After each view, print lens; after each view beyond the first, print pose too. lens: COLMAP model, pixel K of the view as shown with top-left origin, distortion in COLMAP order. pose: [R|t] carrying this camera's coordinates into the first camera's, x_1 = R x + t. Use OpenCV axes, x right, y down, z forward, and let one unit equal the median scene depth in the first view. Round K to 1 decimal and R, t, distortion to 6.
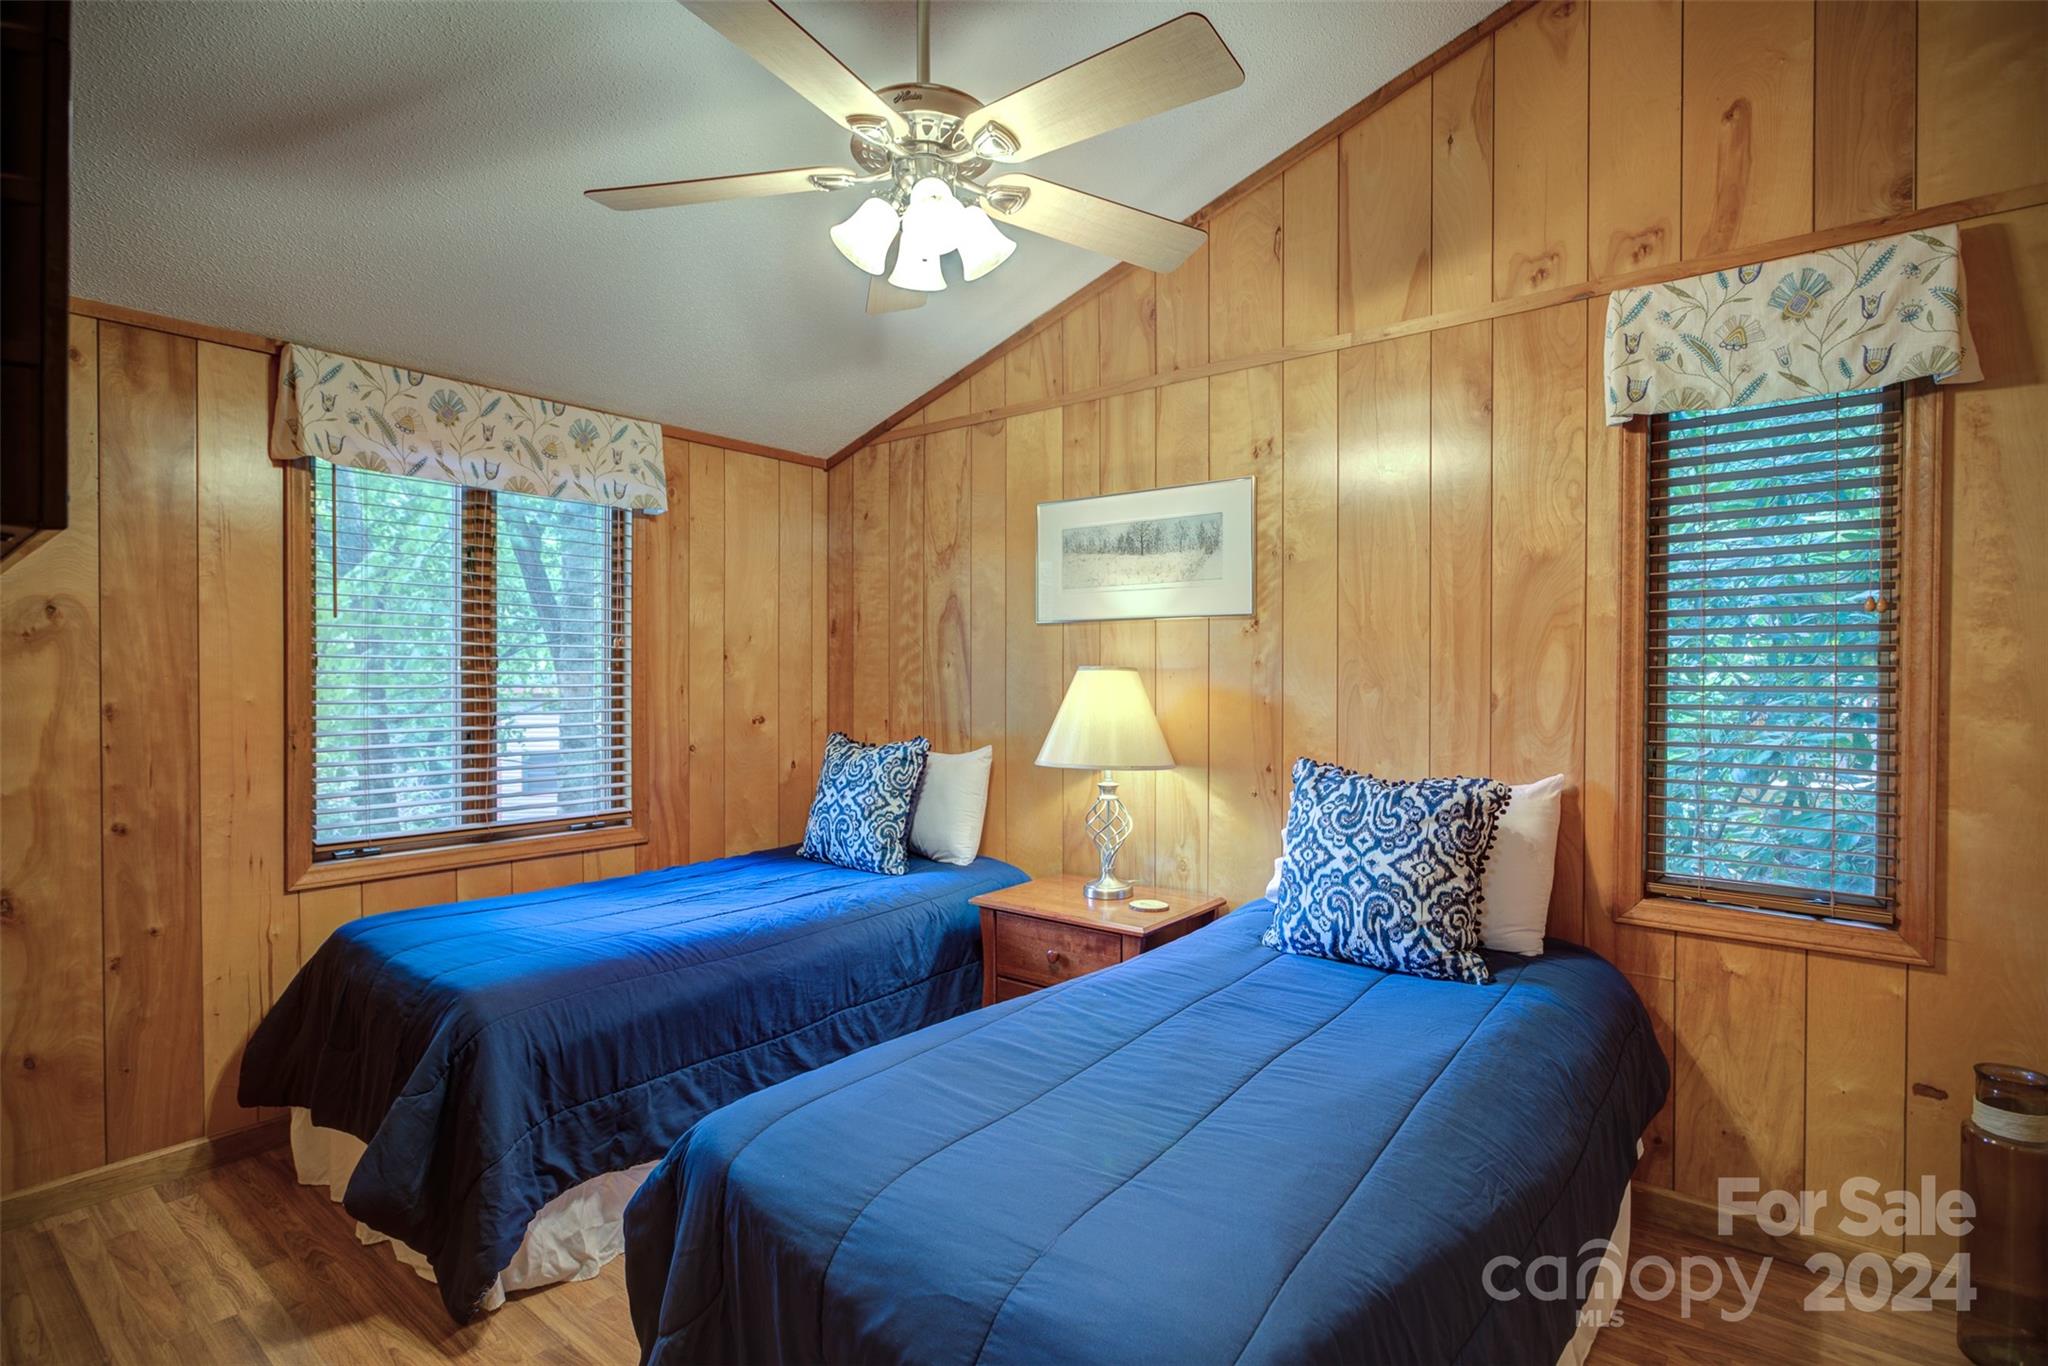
lens RADIAL K [[999.1, 0, 1014.0], [0, 999.1, 684.7], [0, 0, 1]] dist [-0.015779, 0.006483]
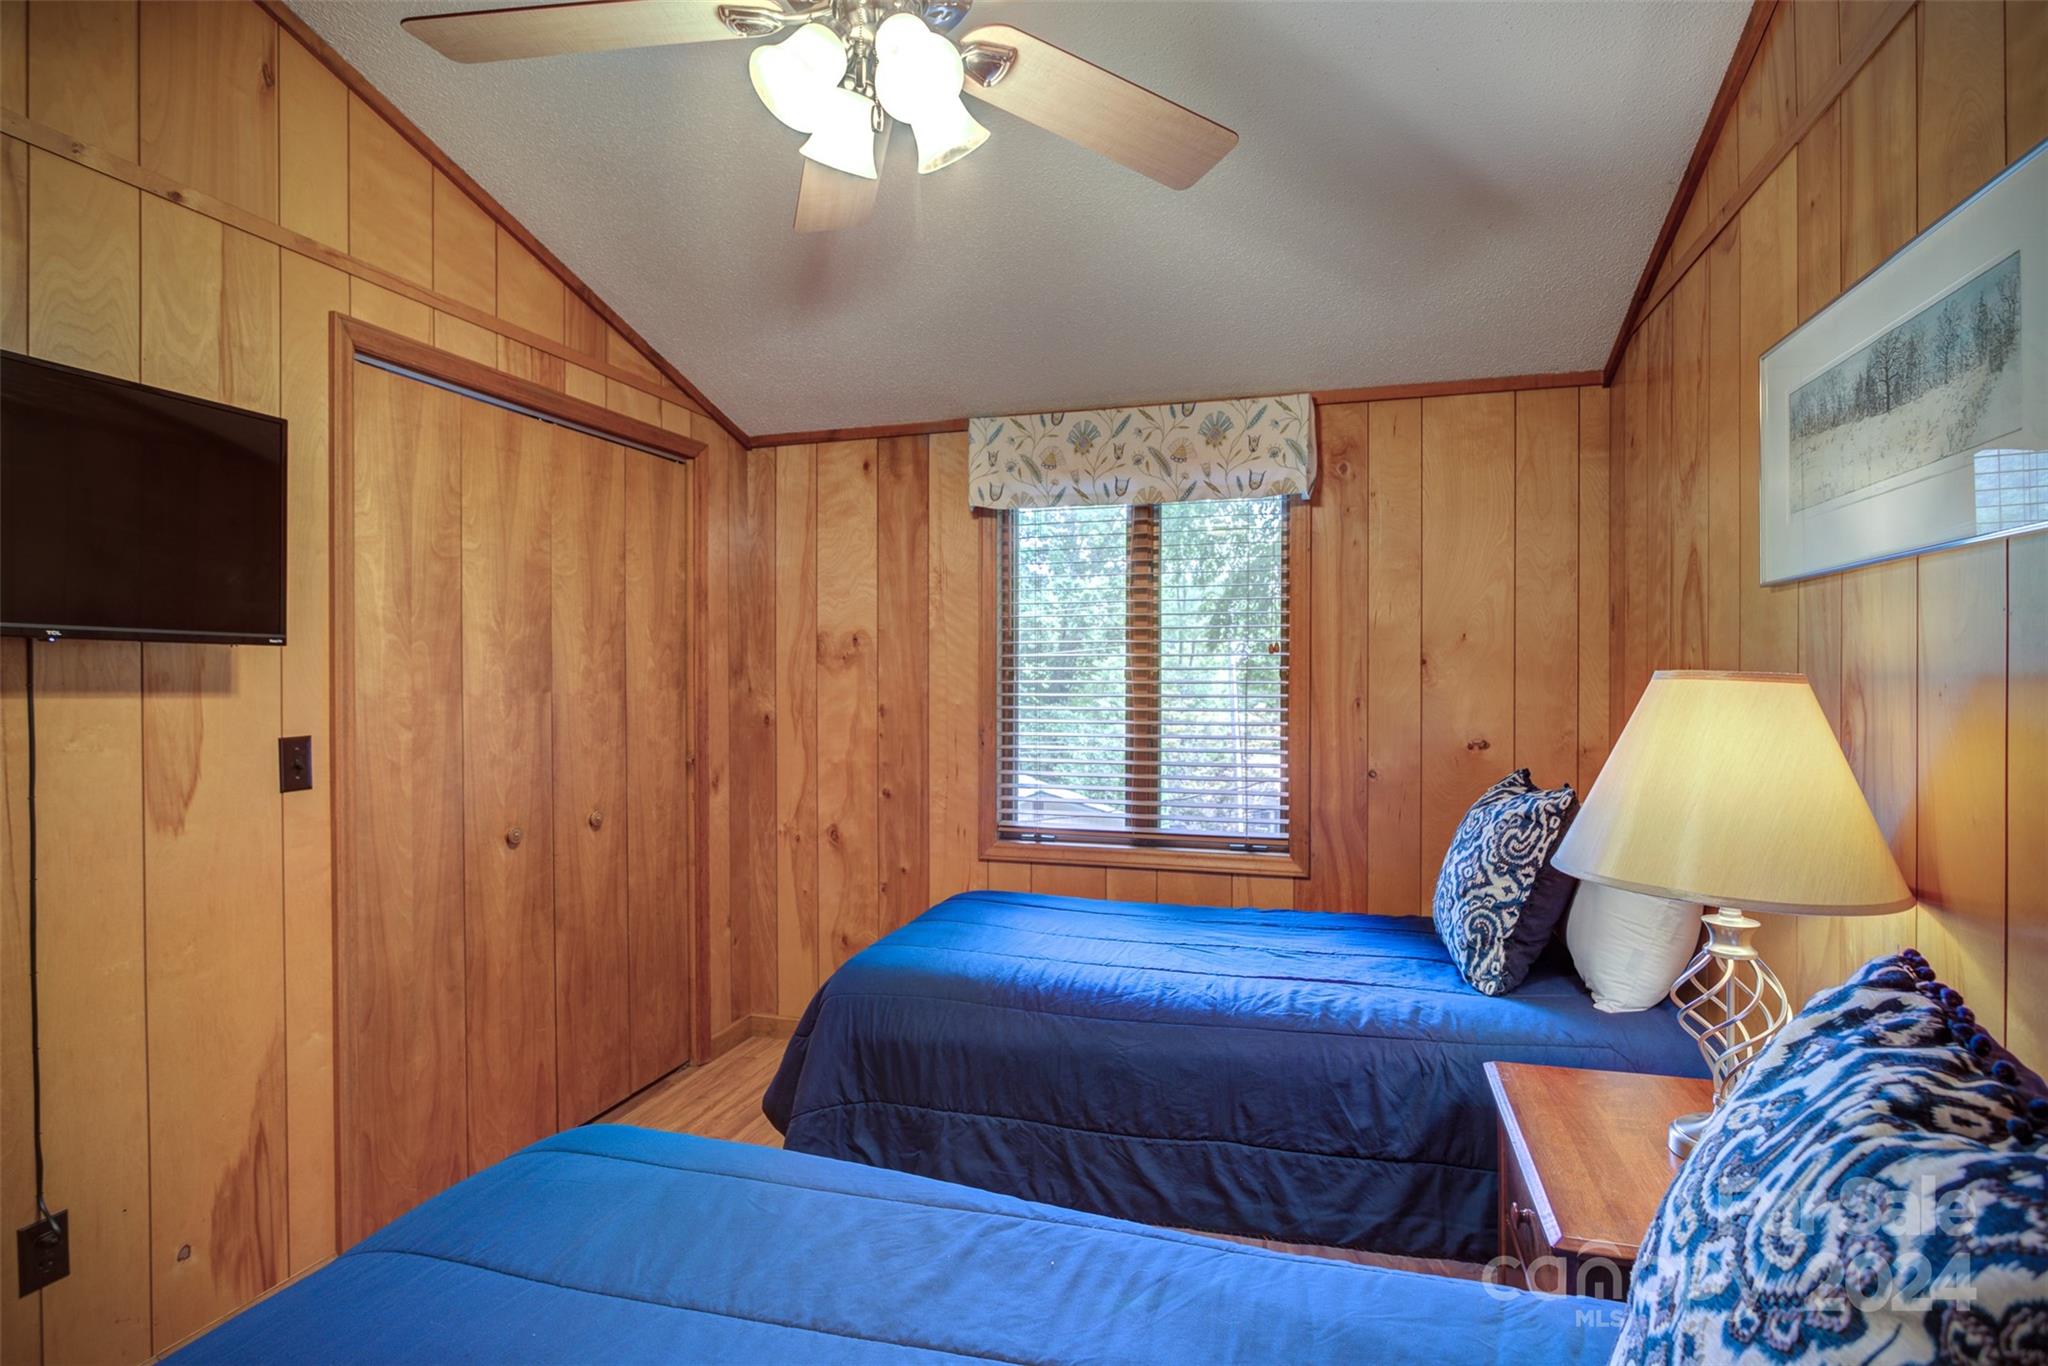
lens RADIAL K [[999.1, 0, 1021.2], [0, 999.1, 683.9], [0, 0, 1]] dist [-0.015779, 0.006483]
pose [[0.381199, 0.001630, -0.924492, 0.386026], [-0.009742, 0.999950, -0.002253, -0.007007], [0.924442, 0.009866, 0.381195, 0.496542]]
